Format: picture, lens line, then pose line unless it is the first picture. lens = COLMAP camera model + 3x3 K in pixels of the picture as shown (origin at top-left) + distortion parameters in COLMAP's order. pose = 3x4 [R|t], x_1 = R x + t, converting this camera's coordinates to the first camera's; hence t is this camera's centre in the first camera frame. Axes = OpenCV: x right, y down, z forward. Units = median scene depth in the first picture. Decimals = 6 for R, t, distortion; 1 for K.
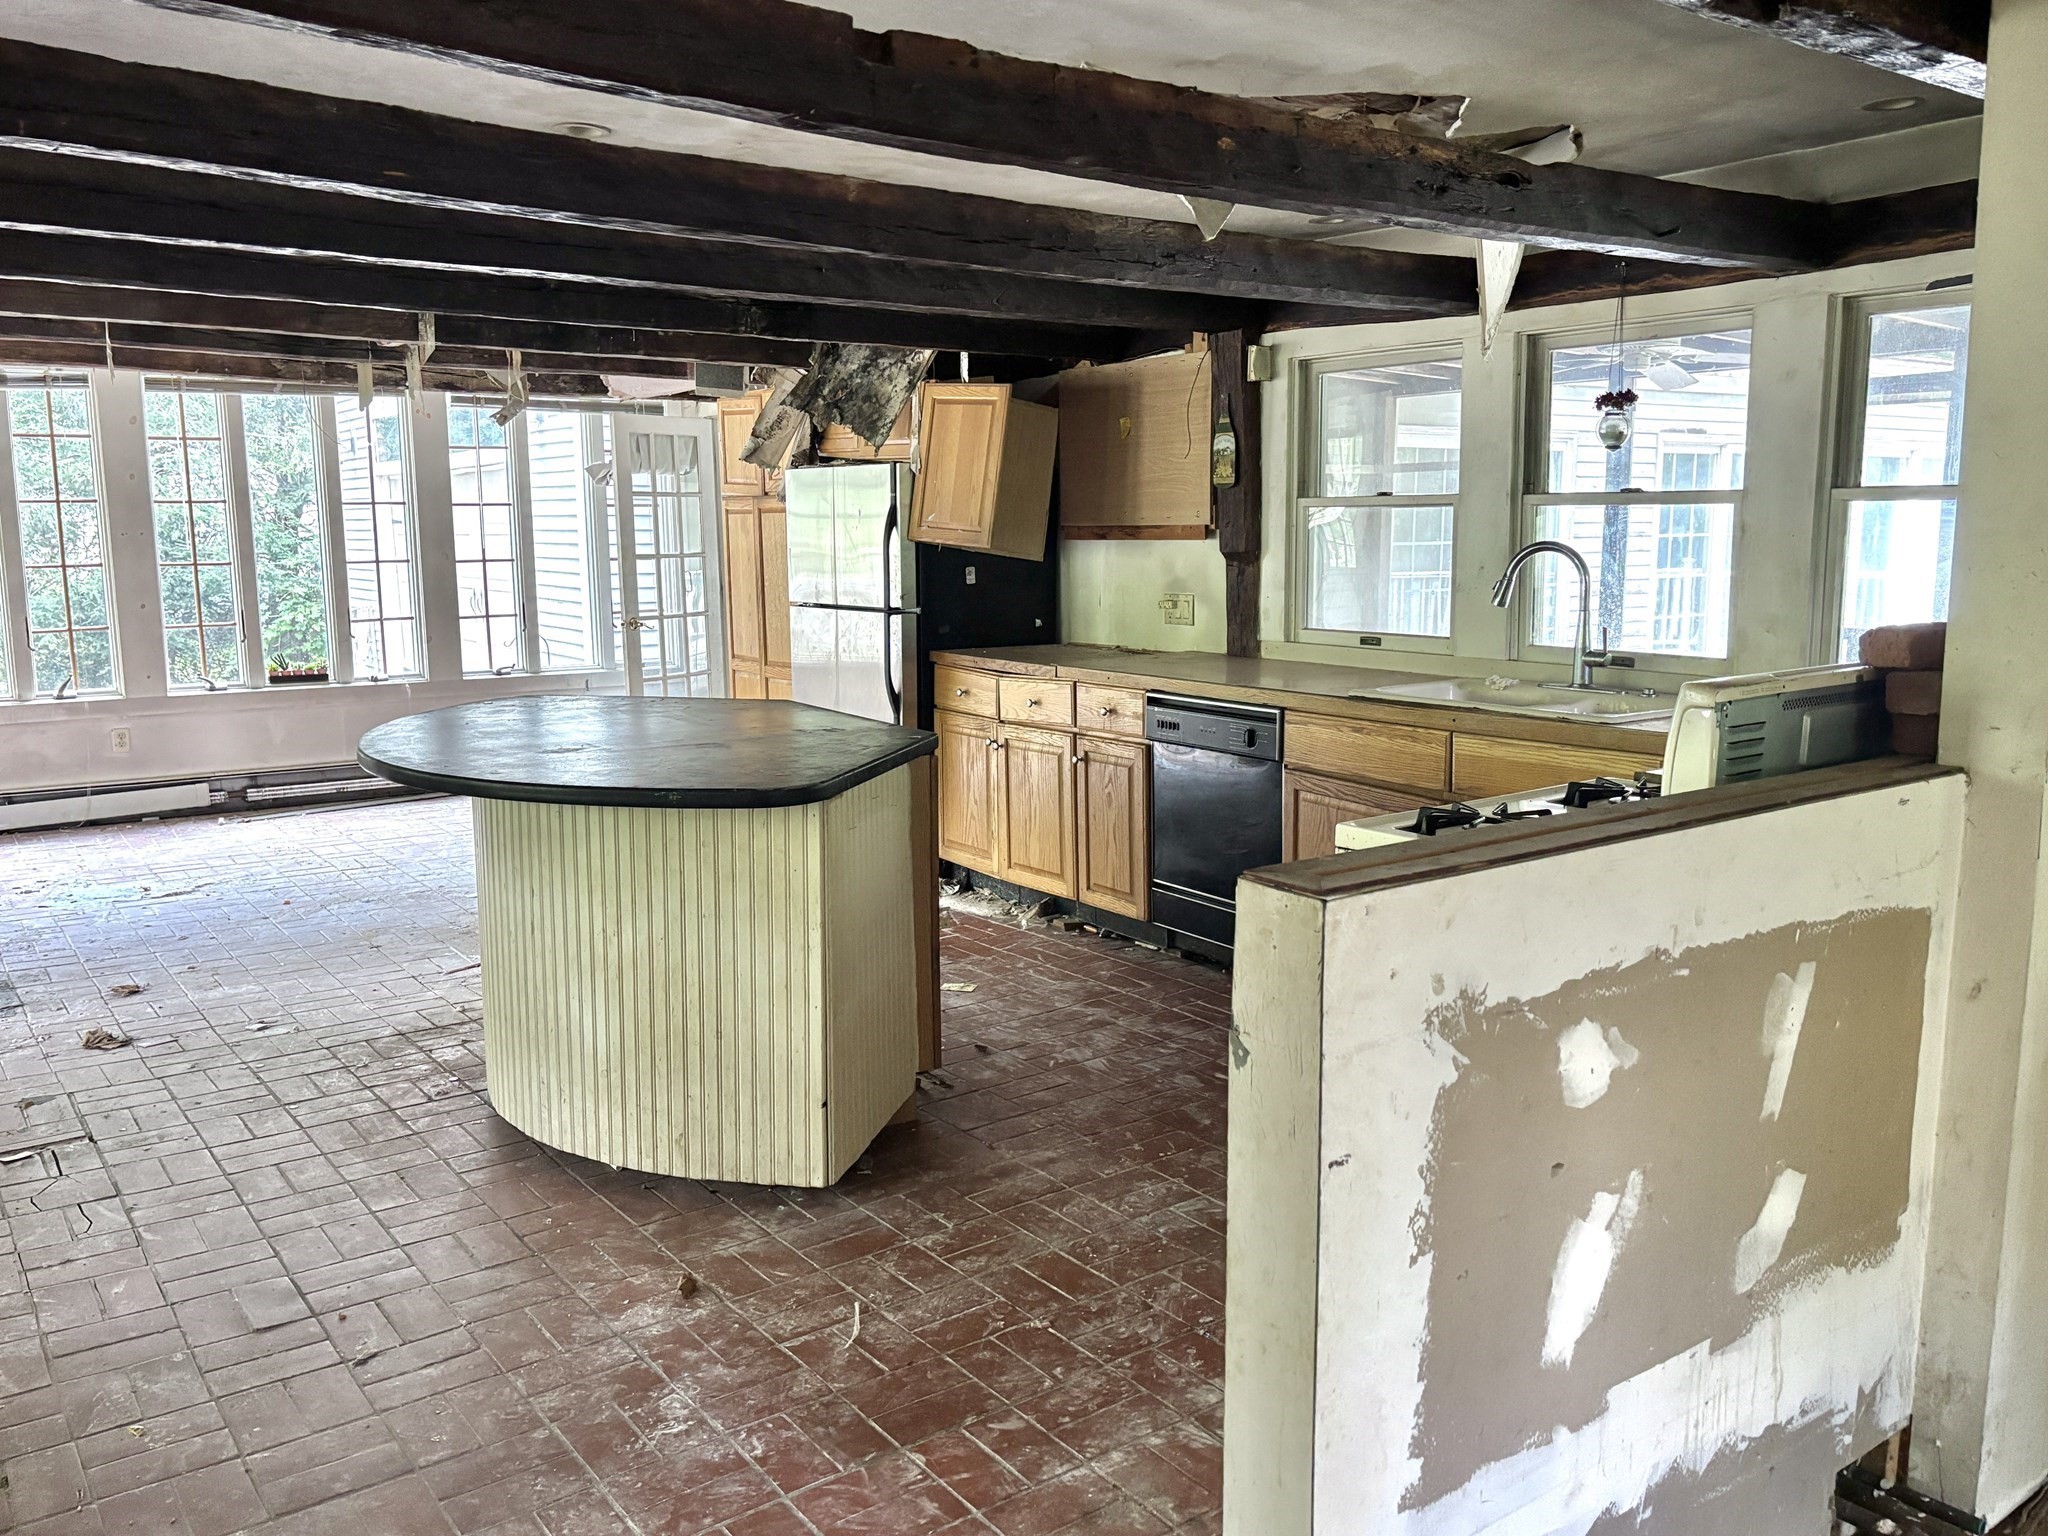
lens RADIAL K [[1606.6, 0, 1018.9], [0, 1606.6, 767.5], [0, 0, 1]] dist [0.044489, -0.044598]
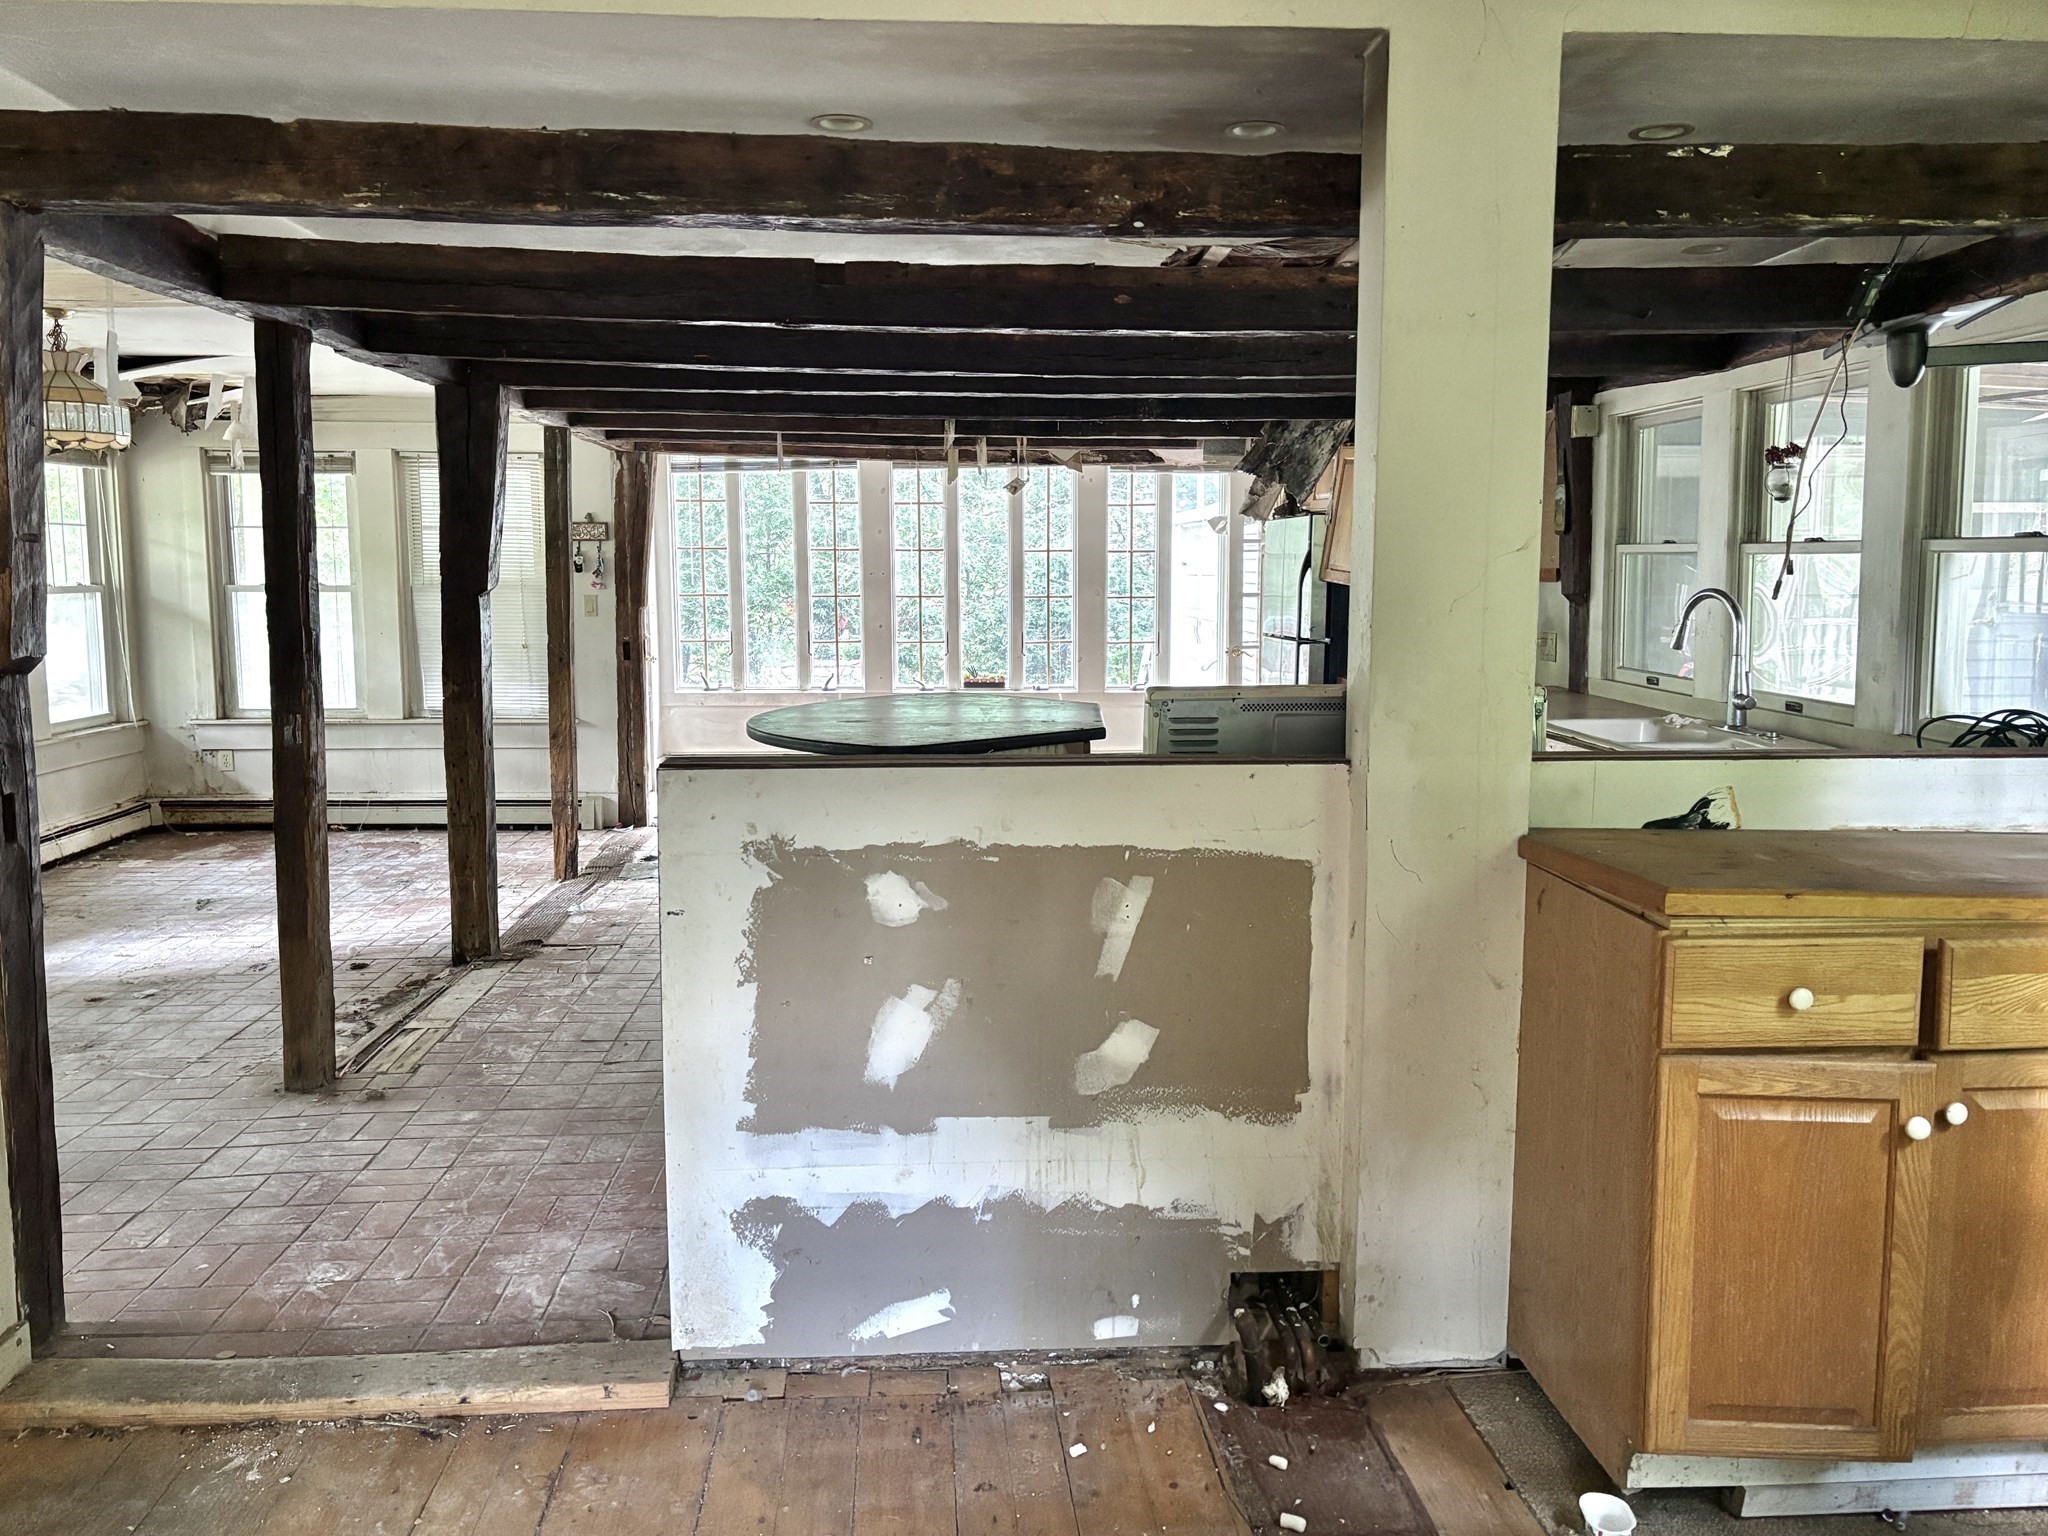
lens RADIAL K [[1606.6, 0, 1019.2], [0, 1606.6, 750.4], [0, 0, 1]] dist [0.044489, -0.044598]
pose [[0.840294, 0.066995, -0.537975, 1.011047], [-0.085637, 0.996279, -0.009693, 0.027908], [0.535324, 0.054215, 0.842905, -0.242893]]
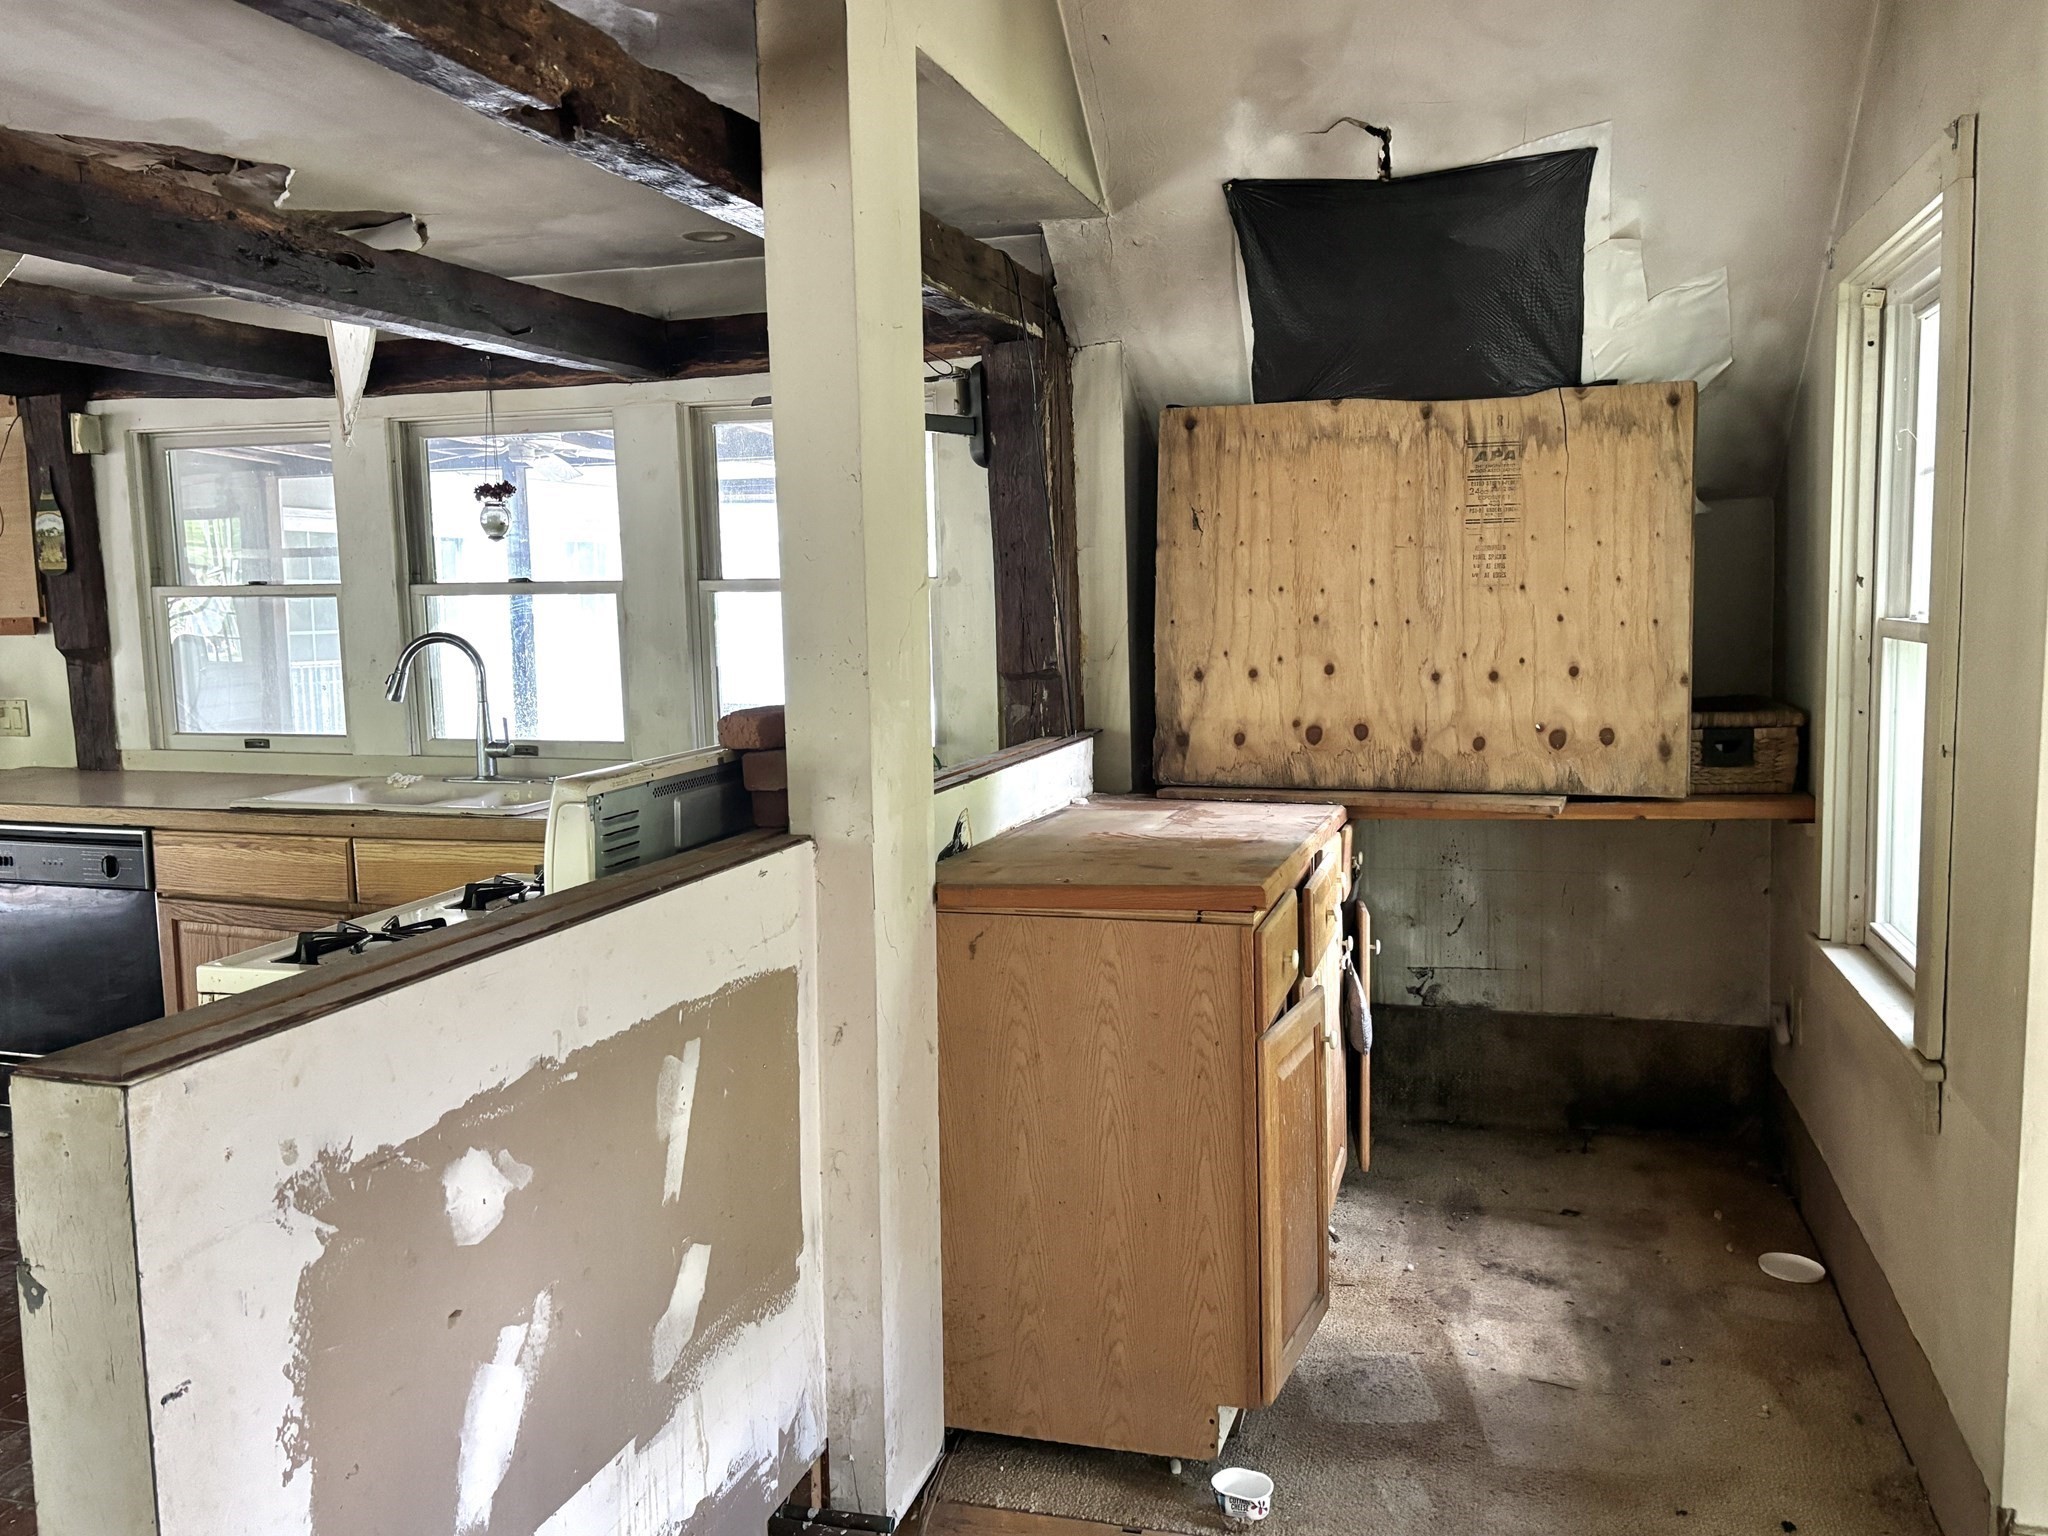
lens RADIAL K [[1606.6, 0, 1033.1], [0, 1606.6, 755.0], [0, 0, 1]] dist [0.044489, -0.044598]
pose [[0.797860, -0.068191, 0.598974, 0.047917], [0.102825, 0.994416, -0.023757, -0.012490], [-0.594009, 0.080544, 0.800416, 0.024656]]
